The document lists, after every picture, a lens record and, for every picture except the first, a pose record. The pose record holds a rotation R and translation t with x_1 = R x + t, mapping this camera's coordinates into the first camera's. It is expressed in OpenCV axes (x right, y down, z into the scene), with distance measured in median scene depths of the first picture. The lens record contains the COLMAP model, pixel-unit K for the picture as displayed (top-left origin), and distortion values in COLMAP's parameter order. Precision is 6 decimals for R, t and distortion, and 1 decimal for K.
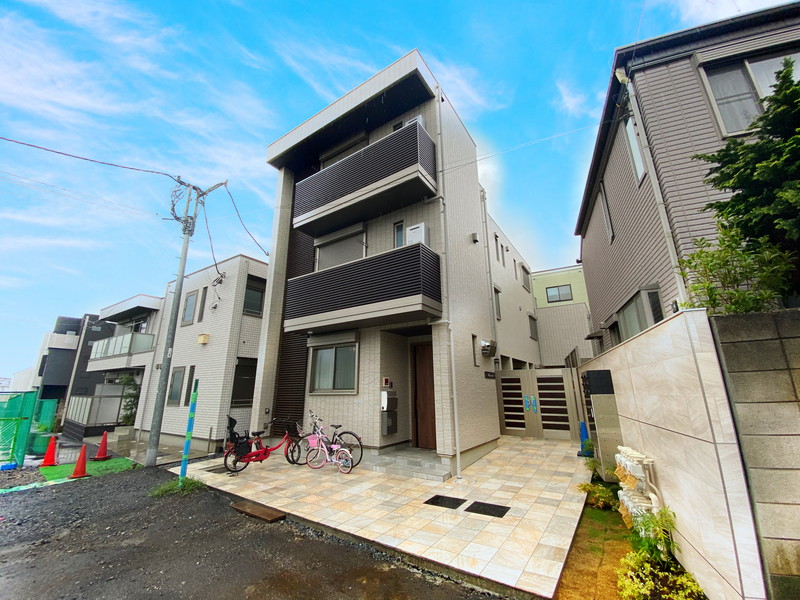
lens RADIAL K [[323.1, 0, 395.9], [0, 323.1, 299.7], [0, 0, 1]] dist [0.021609, -0.018488]
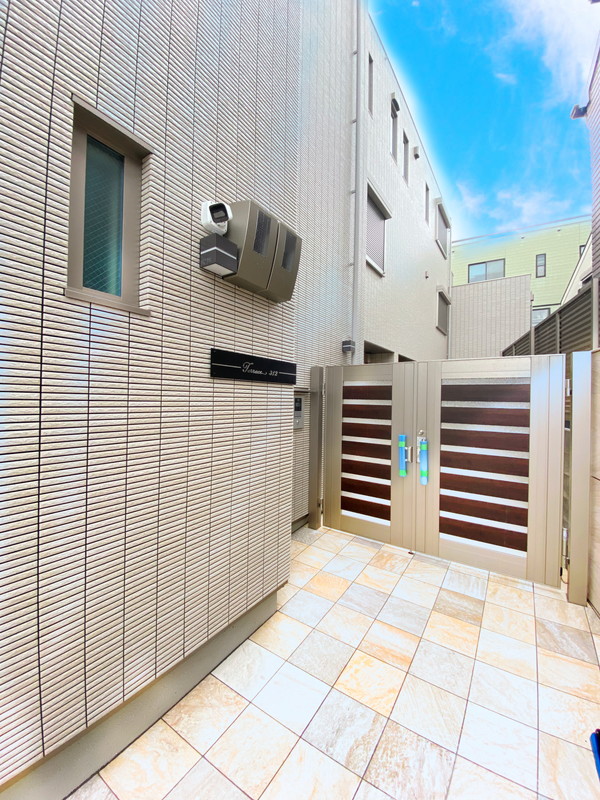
lens RADIAL K [[323.1, 0, 298.2], [0, 323.1, 398.1], [0, 0, 1]] dist [0.021609, -0.018488]
pose [[0.999701, 0.024301, -0.002873, 0.347001], [-0.022686, 0.964393, 0.263498, 0.203006], [0.009174, -0.263354, 0.964656, 0.811357]]
